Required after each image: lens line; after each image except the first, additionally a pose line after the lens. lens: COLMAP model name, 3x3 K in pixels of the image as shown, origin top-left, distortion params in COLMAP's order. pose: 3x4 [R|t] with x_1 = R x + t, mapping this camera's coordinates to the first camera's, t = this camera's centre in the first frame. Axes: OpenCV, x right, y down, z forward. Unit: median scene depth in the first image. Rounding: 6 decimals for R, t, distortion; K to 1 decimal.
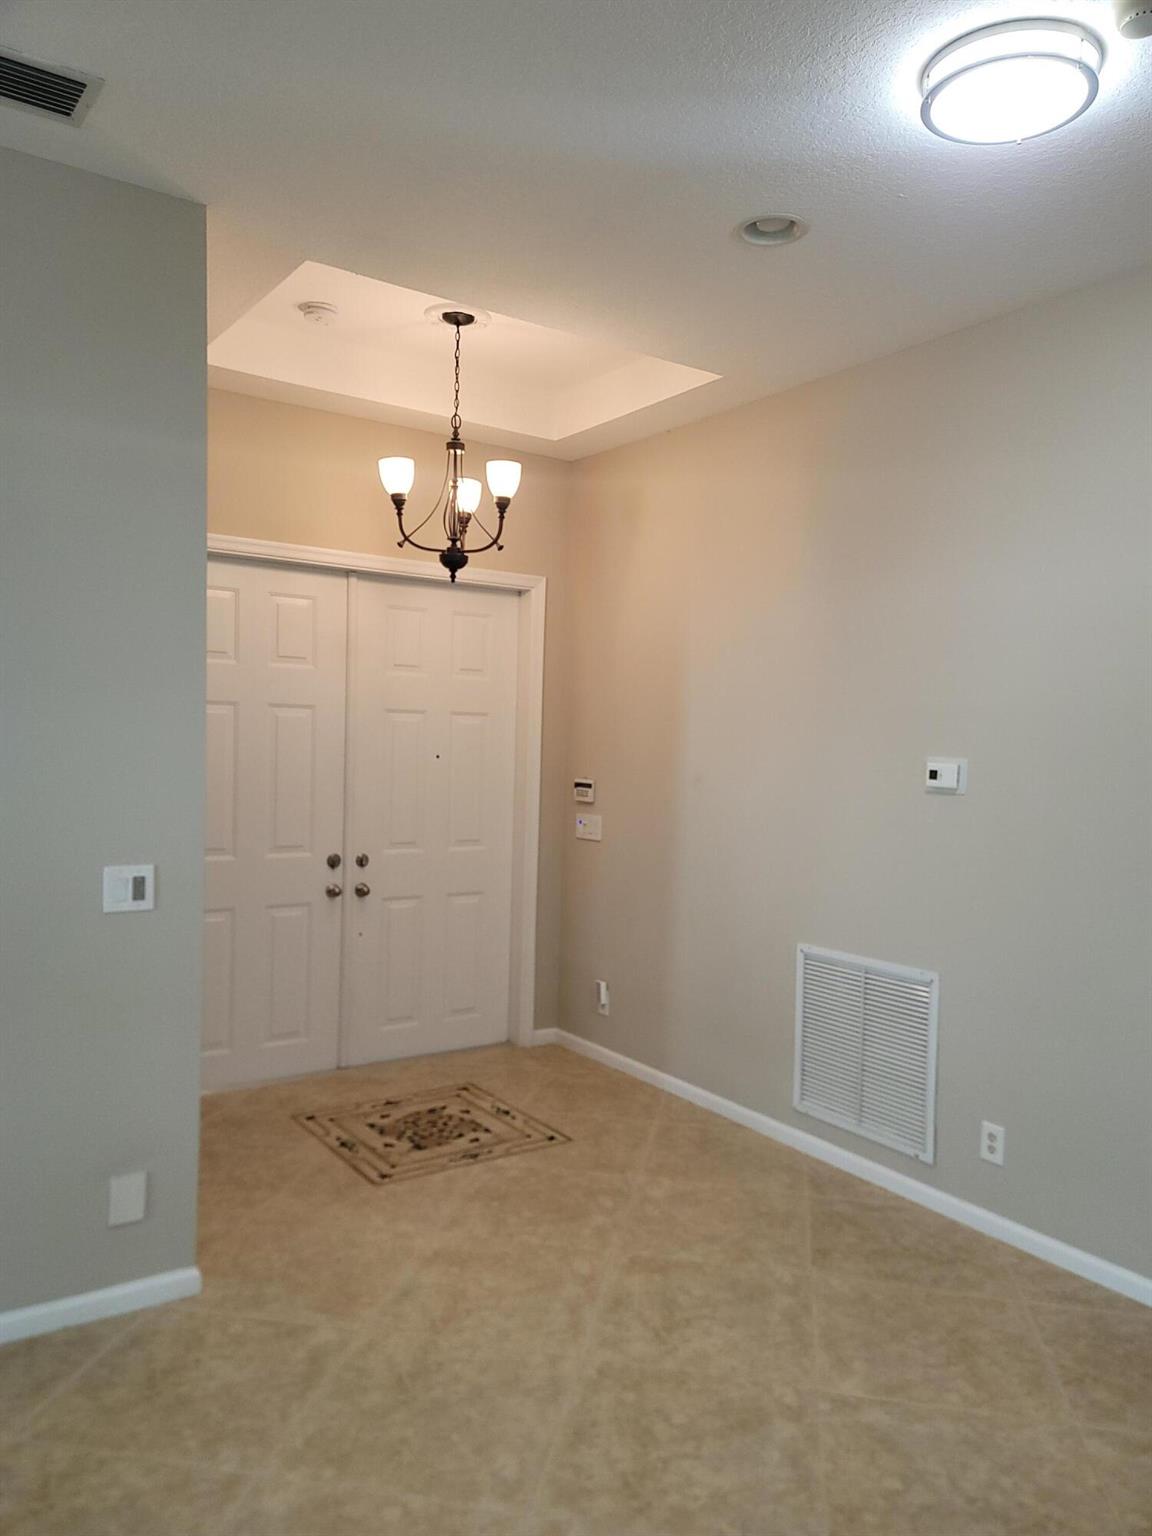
lens RADIAL K [[1126.1, 0, 569.0], [0, 1126.1, 755.7], [0, 0, 1]] dist [0.049590, -0.030712]
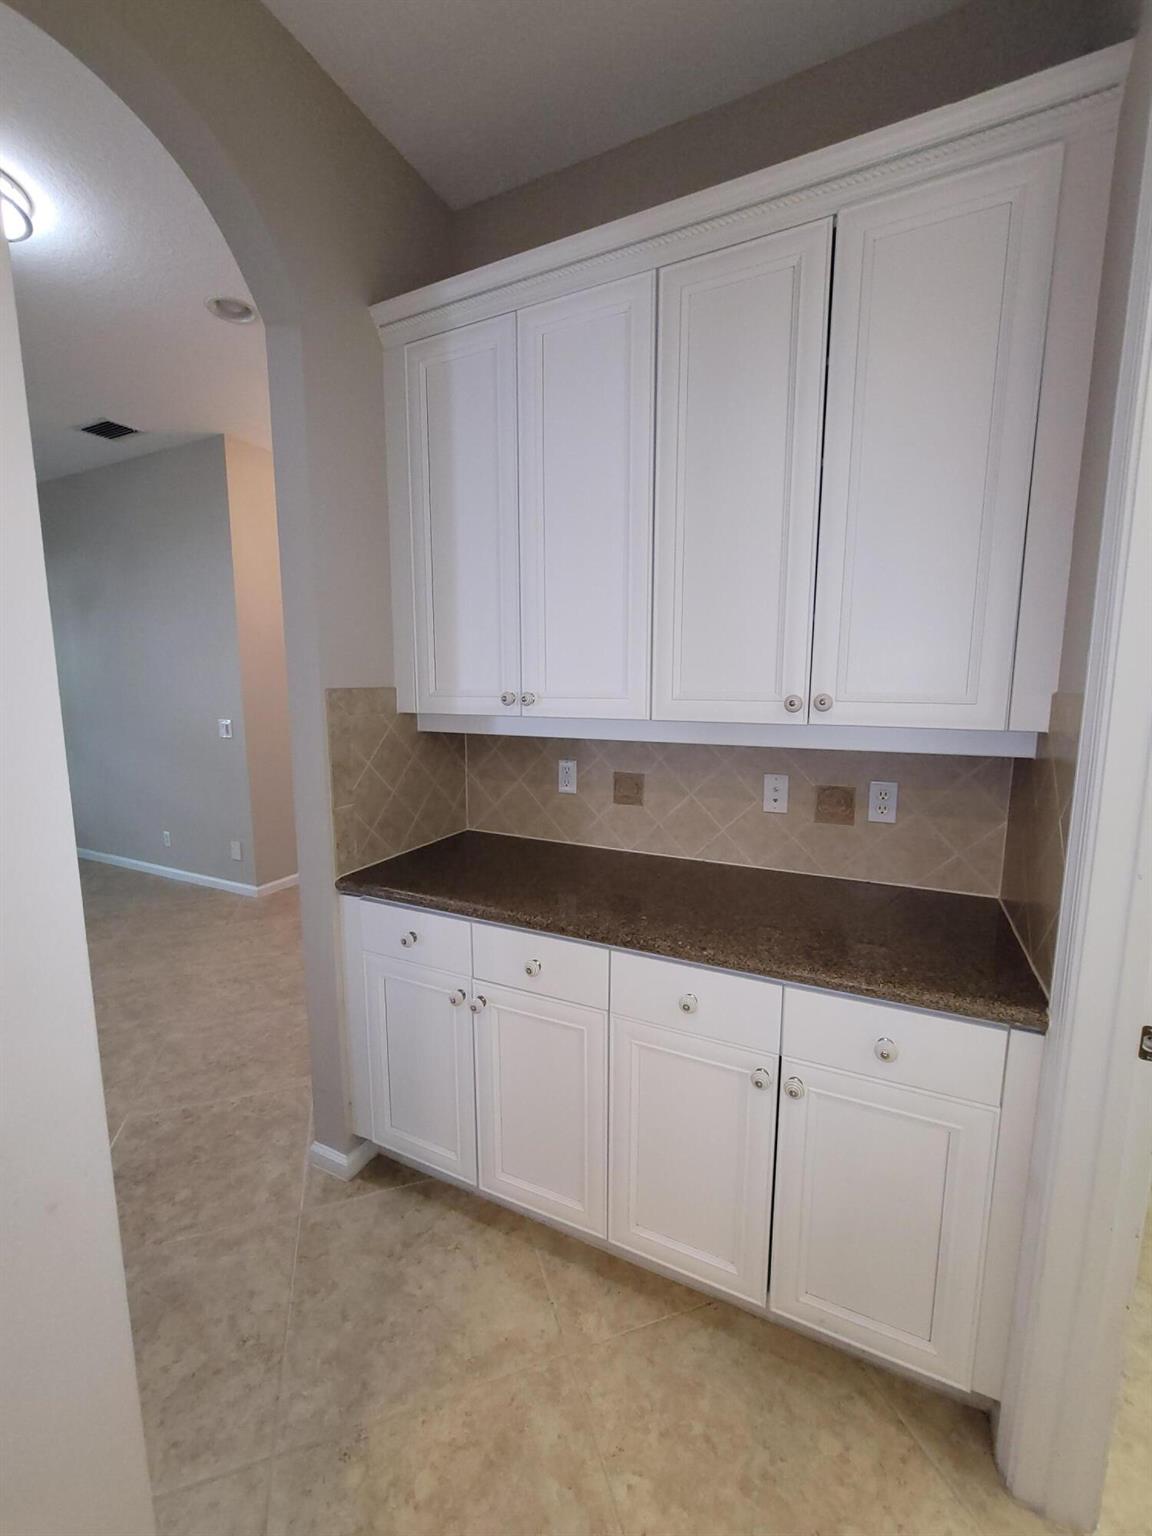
lens RADIAL K [[622.6, 0, 580.3], [0, 622.6, 767.2], [0, 0, 1]] dist [-0.004784, -0.000851]
pose [[0.507234, 0.093581, -0.856712, 1.183561], [-0.017627, 0.995006, 0.098251, 0.053070], [0.861628, -0.034735, 0.506350, 0.973540]]
